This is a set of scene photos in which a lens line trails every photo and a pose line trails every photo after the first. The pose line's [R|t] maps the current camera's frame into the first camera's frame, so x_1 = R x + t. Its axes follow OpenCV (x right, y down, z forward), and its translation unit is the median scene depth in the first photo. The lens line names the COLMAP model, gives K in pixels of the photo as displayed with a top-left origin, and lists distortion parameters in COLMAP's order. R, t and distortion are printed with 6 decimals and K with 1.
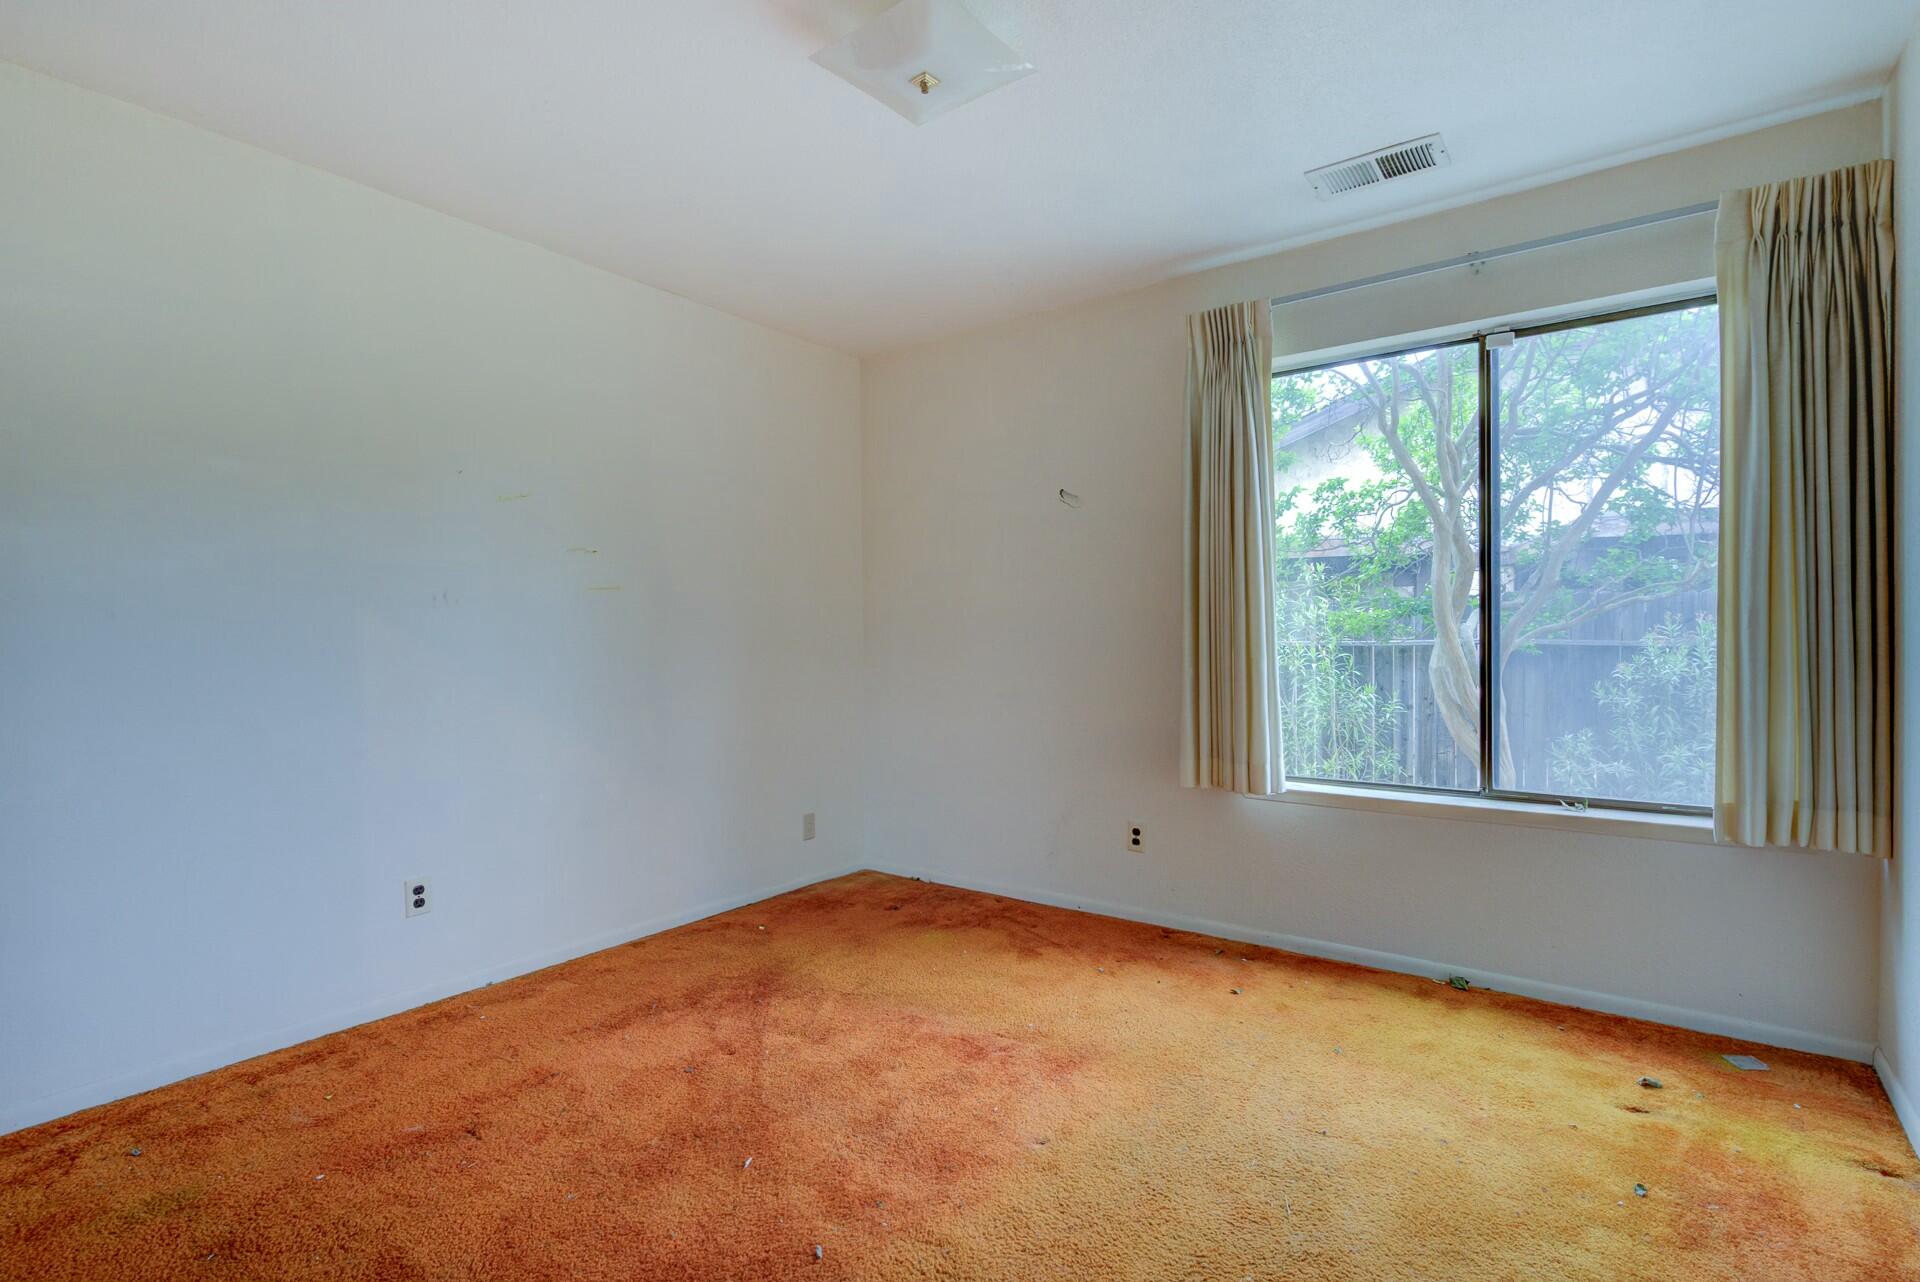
lens RADIAL K [[915.4, 0, 939.6], [0, 915.4, 648.6], [0, 0, 1]] dist [0.003792, -0.001369]
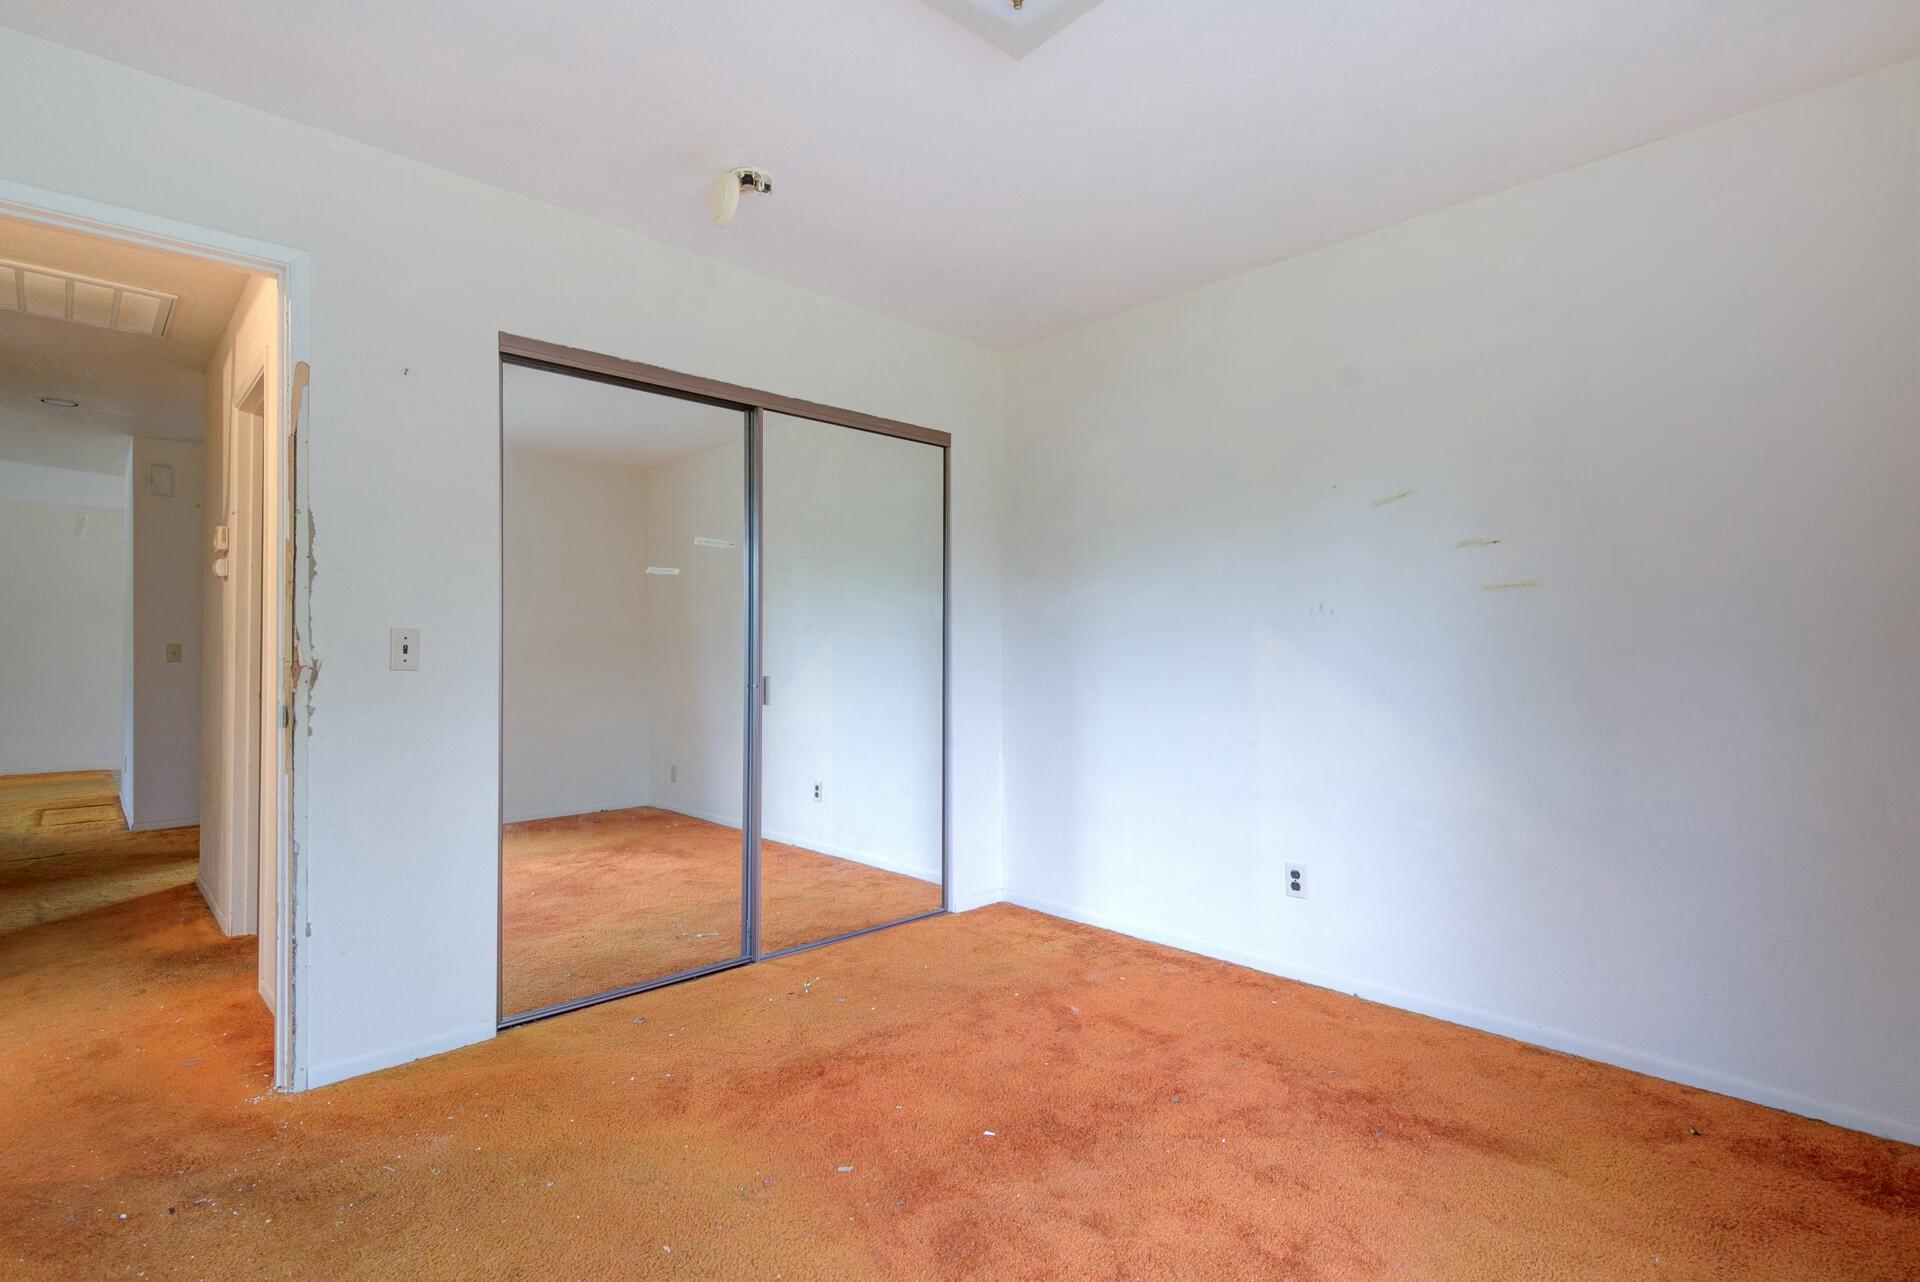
lens RADIAL K [[915.4, 0, 939.6], [0, 915.4, 648.6], [0, 0, 1]] dist [0.003792, -0.001369]
pose [[-0.169968, 0.007574, -0.985420, 0.579275], [-0.005968, 0.999944, 0.008715, -0.016514], [0.985432, 0.007363, -0.169913, 0.742510]]
